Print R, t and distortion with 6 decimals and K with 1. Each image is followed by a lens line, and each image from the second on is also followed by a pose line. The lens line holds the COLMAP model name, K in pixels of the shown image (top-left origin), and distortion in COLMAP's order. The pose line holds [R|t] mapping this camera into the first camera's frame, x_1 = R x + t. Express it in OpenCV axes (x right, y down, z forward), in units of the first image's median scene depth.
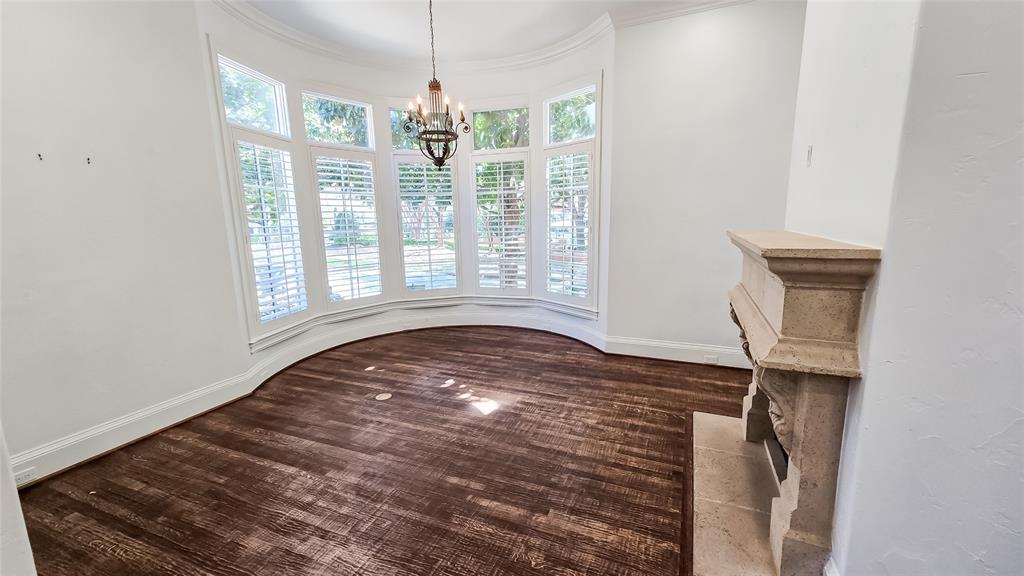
lens RADIAL K [[417.7, 0, 517.7], [0, 417.7, 291.0], [0, 0, 1]] dist [0.001834, -0.000516]
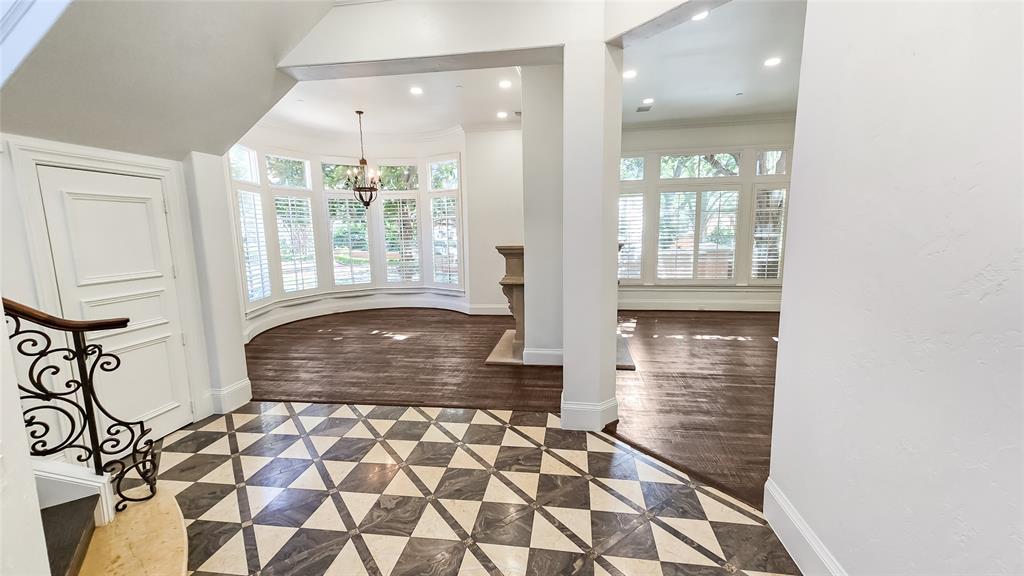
lens RADIAL K [[417.7, 0, 515.0], [0, 417.7, 286.0], [0, 0, 1]] dist [0.001834, -0.000516]
pose [[0.967975, -0.034023, 0.248731, -0.028314], [0.045696, 0.998101, -0.041307, 0.114206], [-0.246854, 0.051350, 0.967691, -0.705109]]
